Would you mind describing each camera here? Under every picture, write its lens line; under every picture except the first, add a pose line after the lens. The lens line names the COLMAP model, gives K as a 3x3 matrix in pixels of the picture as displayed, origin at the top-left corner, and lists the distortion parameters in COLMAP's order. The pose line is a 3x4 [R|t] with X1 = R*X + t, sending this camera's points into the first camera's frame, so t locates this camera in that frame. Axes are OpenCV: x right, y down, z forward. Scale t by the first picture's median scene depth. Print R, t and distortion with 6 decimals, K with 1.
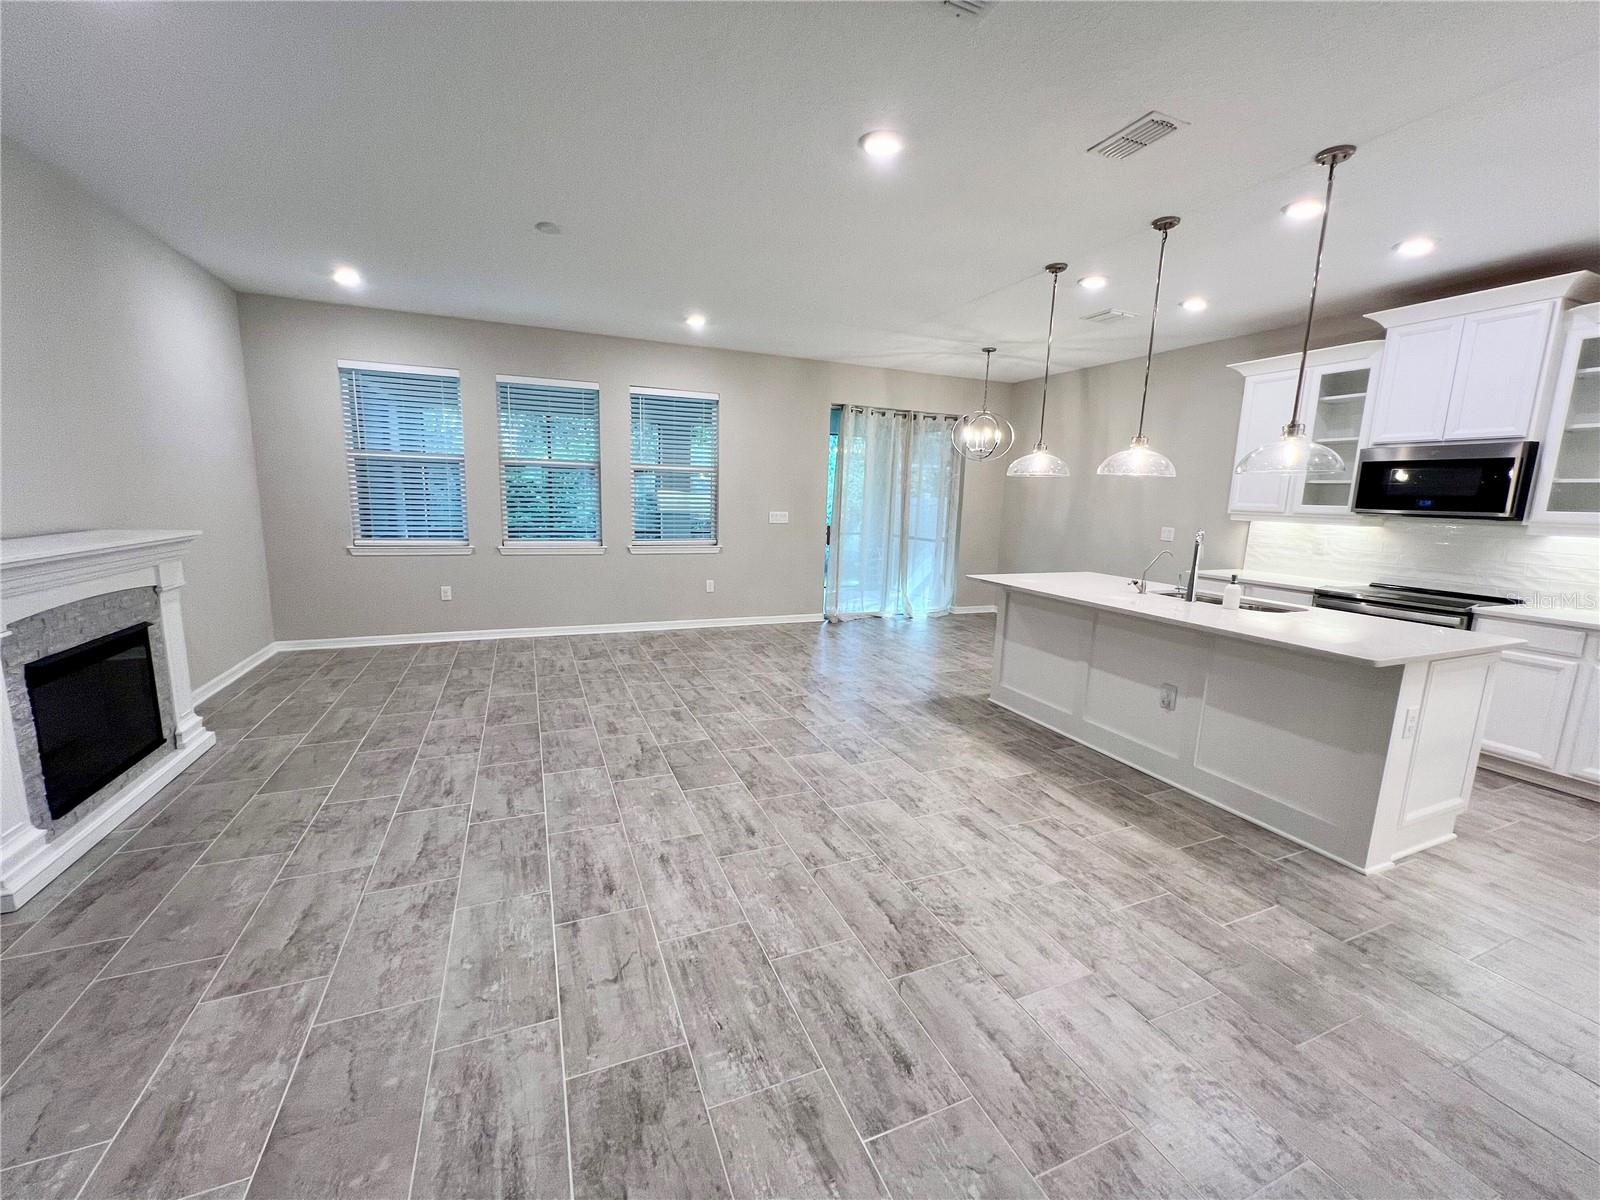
lens RADIAL K [[642.1, 0, 798.8], [0, 642.1, 603.2], [0, 0, 1]] dist [-0.003243, 0.001315]
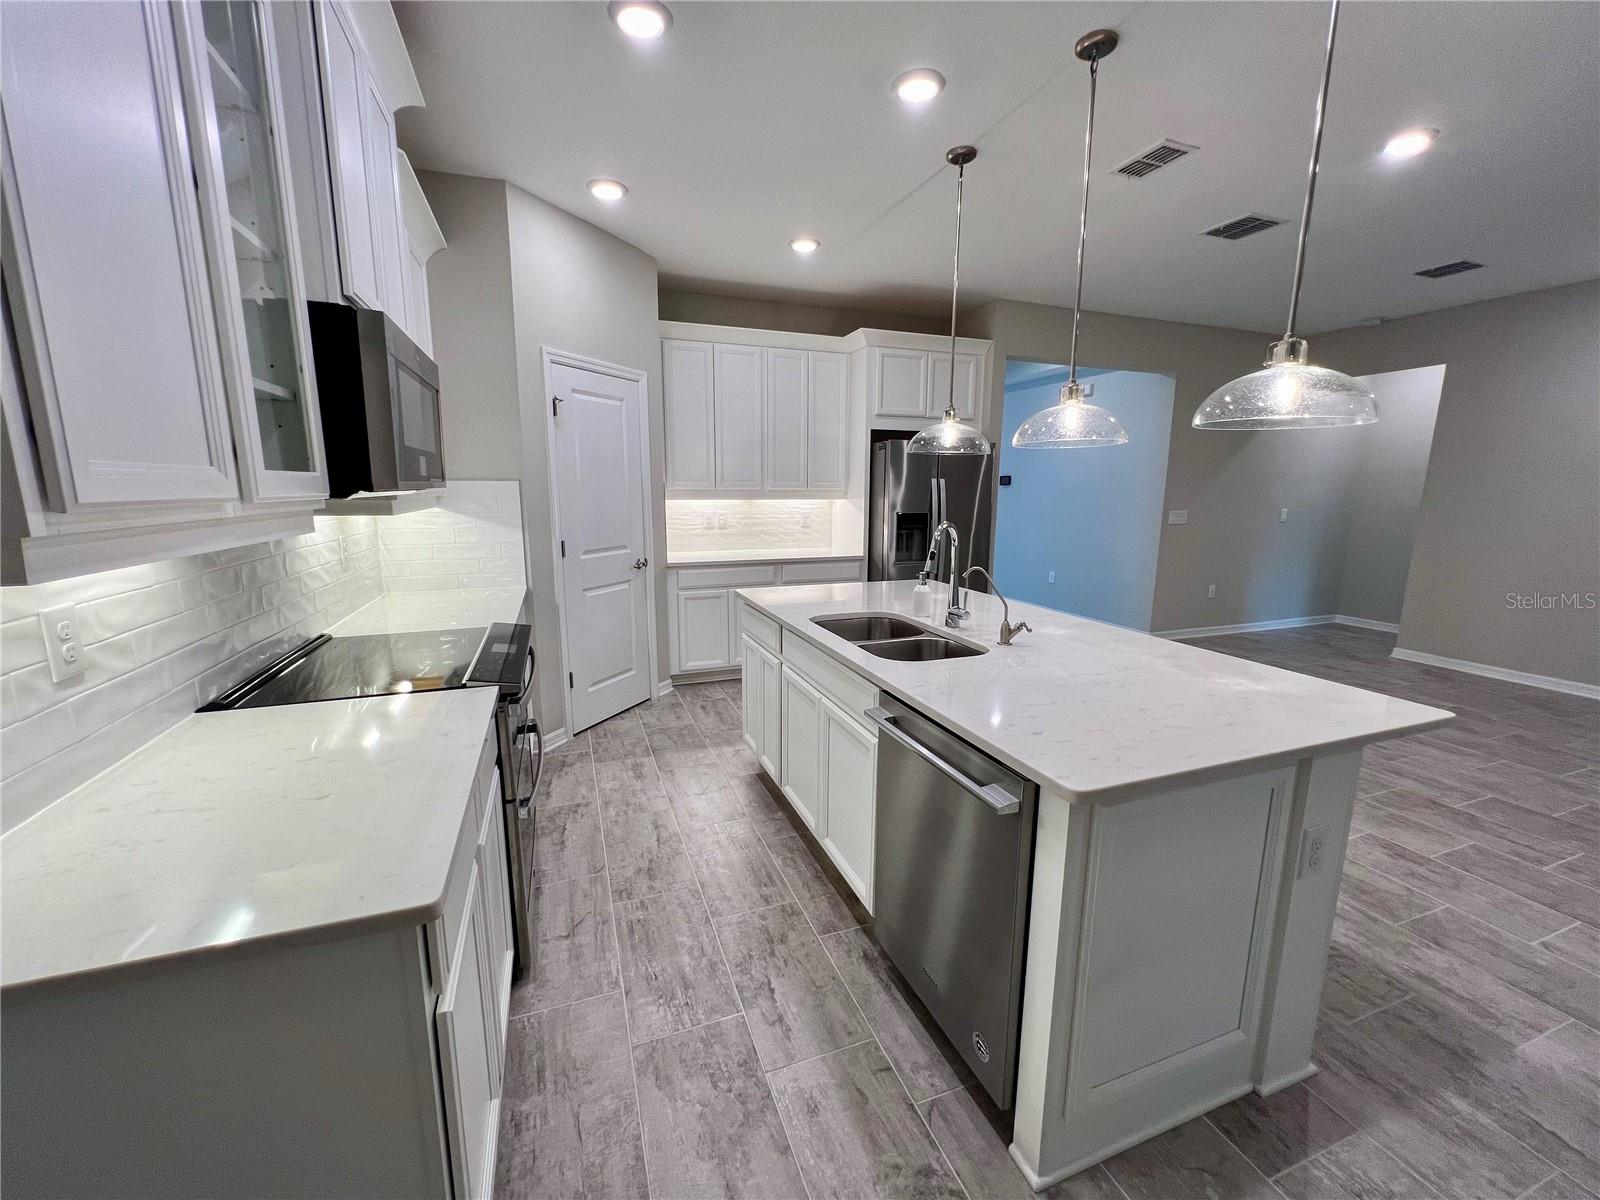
lens RADIAL K [[642.1, 0, 798.6], [0, 642.1, 602.3], [0, 0, 1]] dist [-0.003243, 0.001315]
pose [[-0.998430, -0.041380, 0.037765, 0.728888], [-0.025873, 0.938497, 0.344317, -0.252767], [-0.049690, 0.342799, -0.938094, 1.599580]]
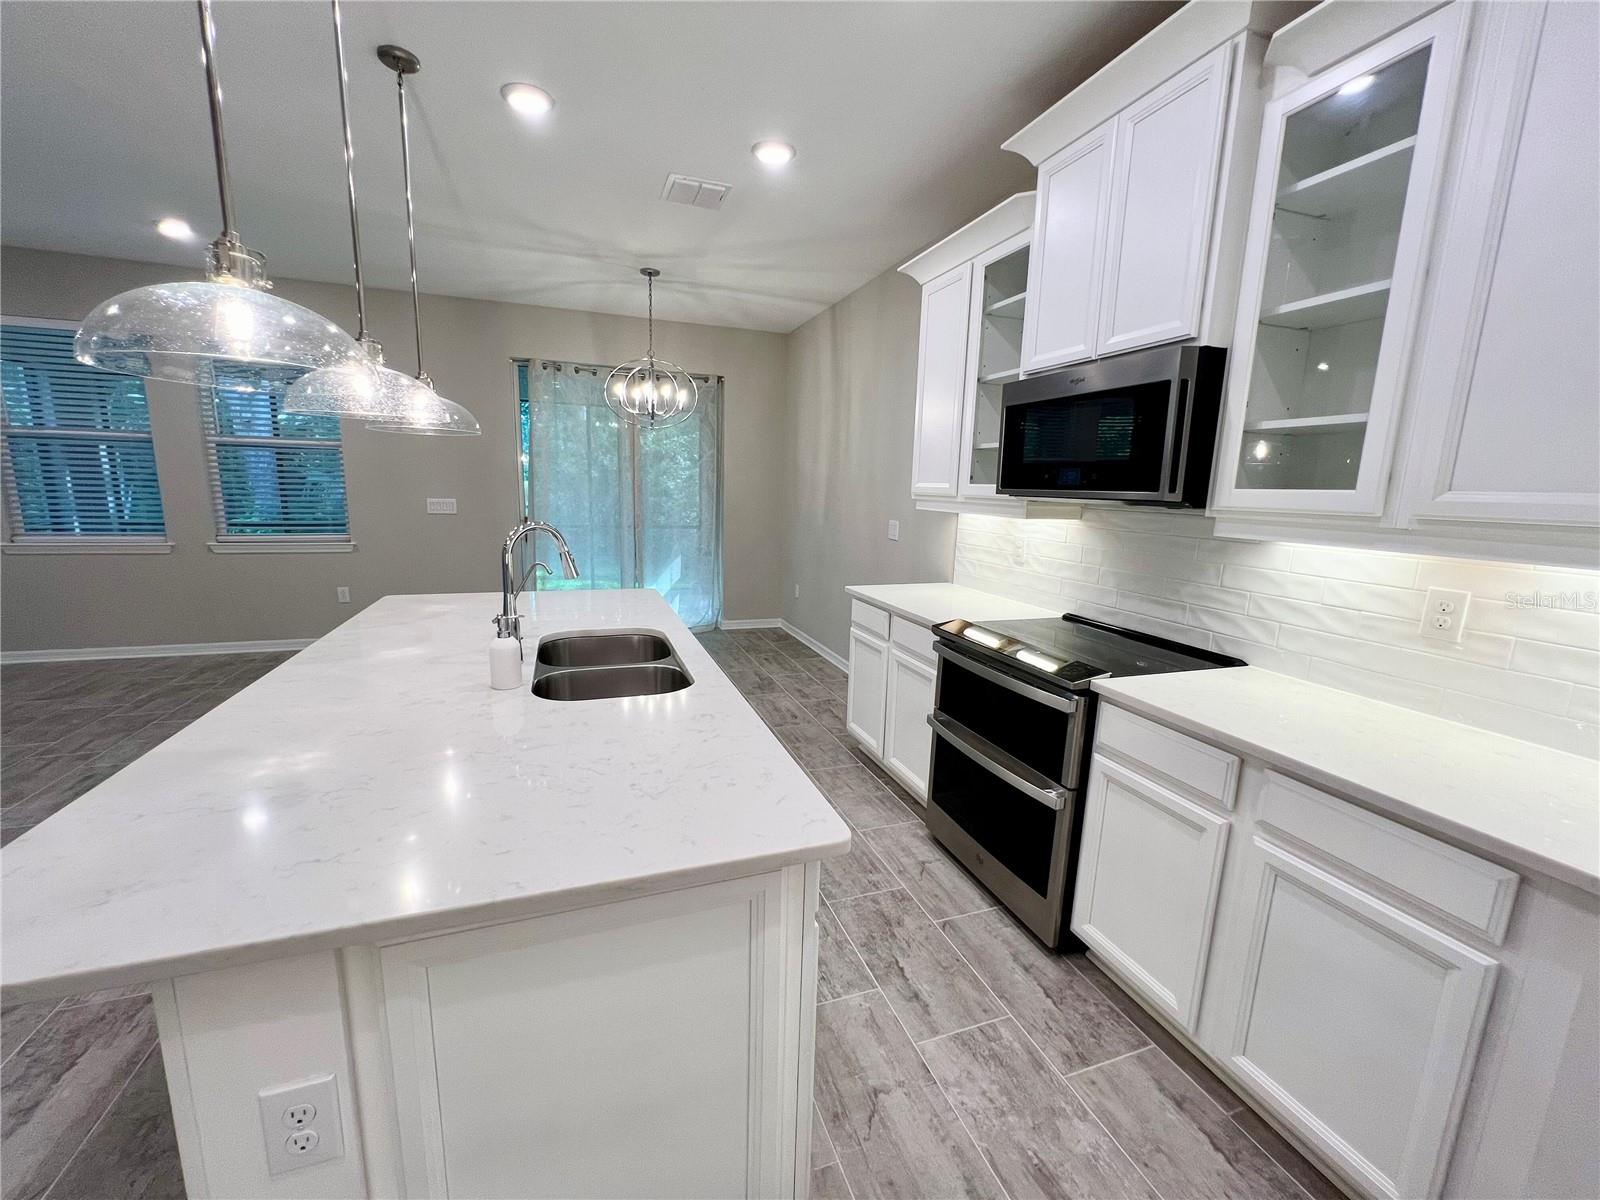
lens RADIAL K [[642.1, 0, 796.1], [0, 642.1, 602.8], [0, 0, 1]] dist [-0.003243, 0.001315]
pose [[0.998289, 0.009642, -0.057665, 0.844275], [-0.008973, 0.999889, 0.011854, -0.057821], [0.057773, -0.011316, 0.998266, 0.481505]]
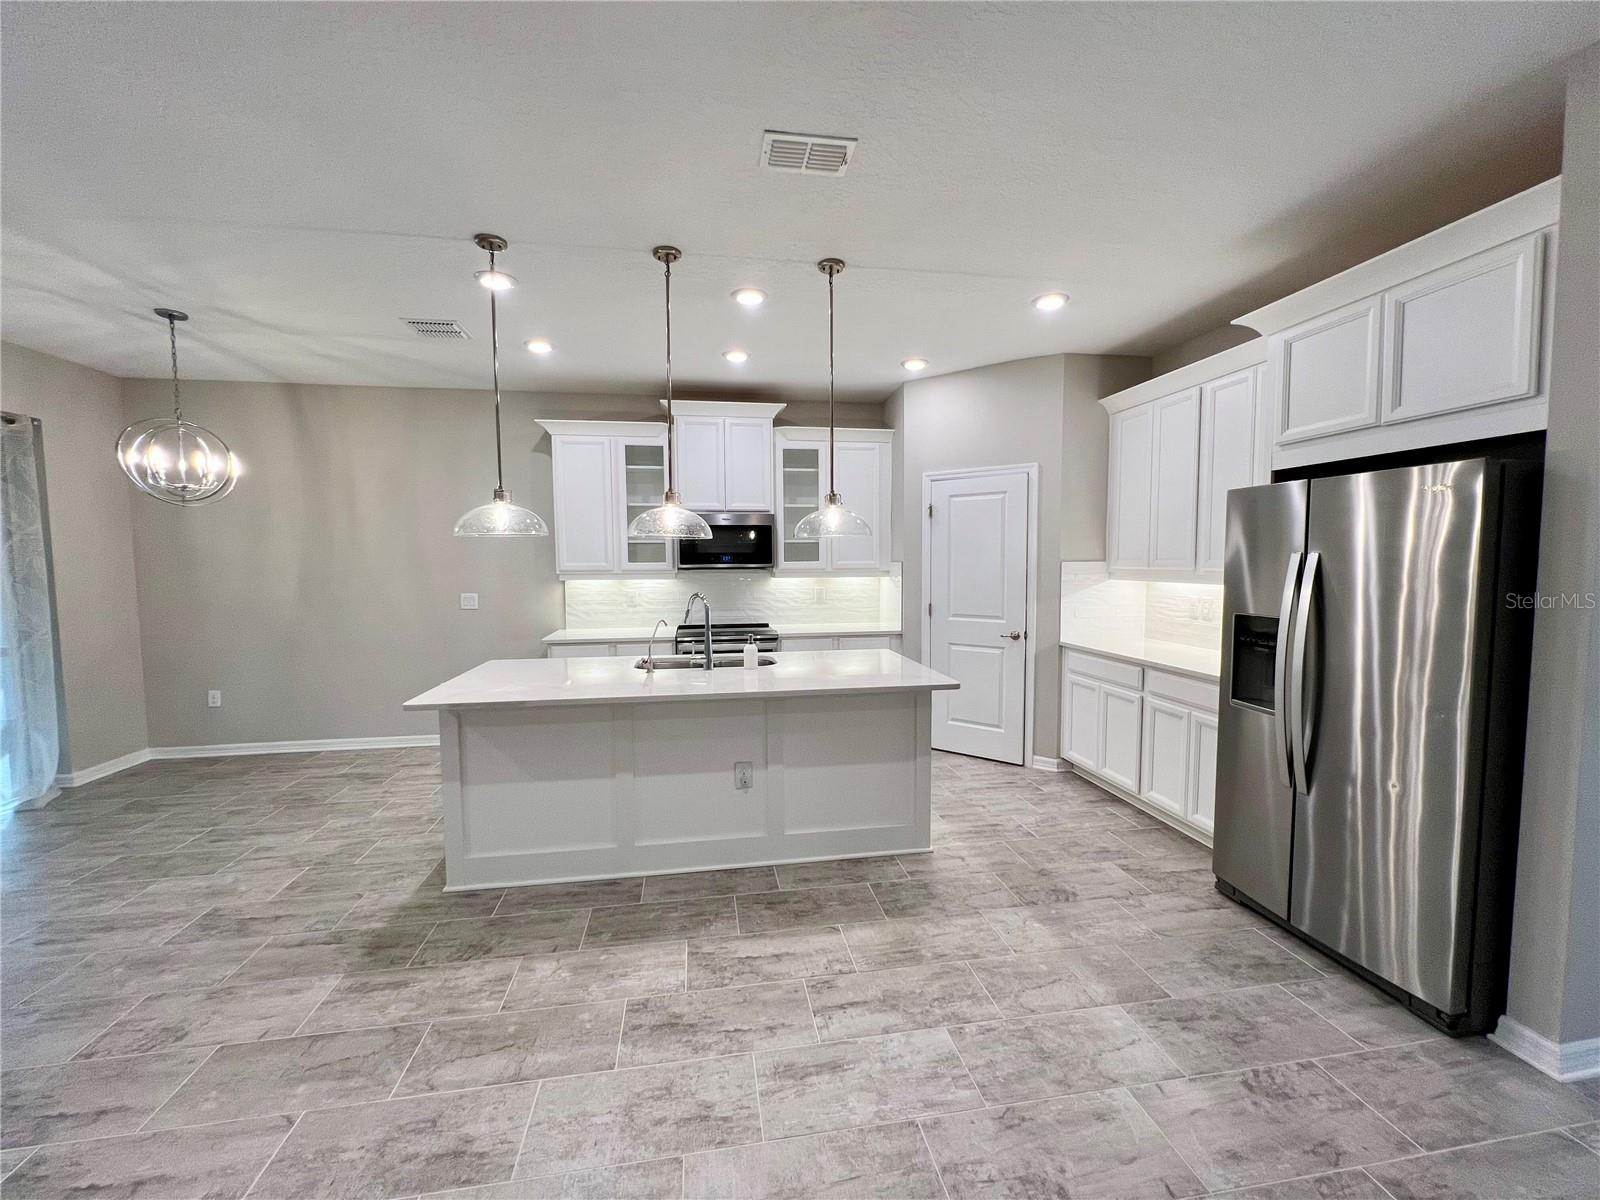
lens RADIAL K [[642.1, 0, 799.0], [0, 642.1, 602.9], [0, 0, 1]] dist [-0.003243, 0.001315]
pose [[0.235504, -0.096831, 0.967038, -0.250442], [0.177316, 0.982604, 0.055208, -0.123513], [-0.955561, 0.158469, 0.248577, 0.606647]]
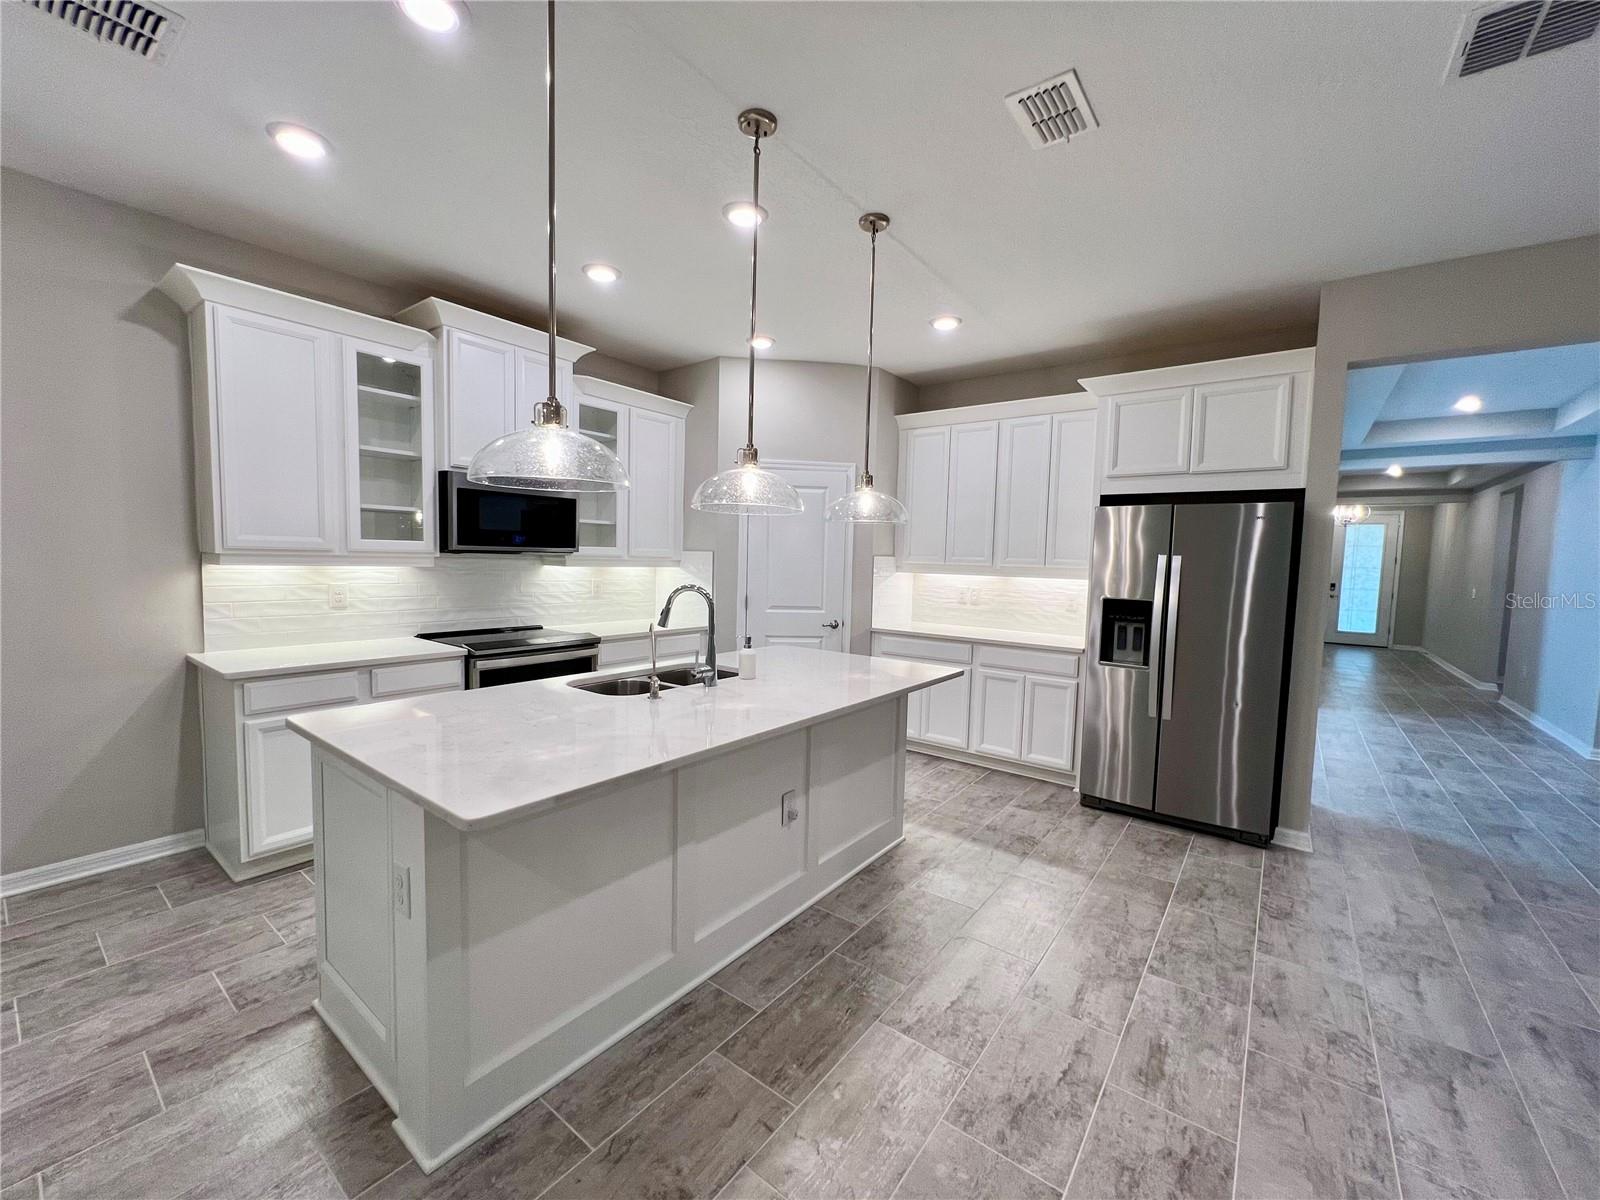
lens RADIAL K [[642.1, 0, 799.3], [0, 642.1, 603.4], [0, 0, 1]] dist [-0.003243, 0.001315]
pose [[-0.494581, -0.105524, 0.862702, -0.049695], [0.107023, 0.977654, 0.180940, -0.206507], [-0.862517, 0.181818, -0.472235, 1.202559]]
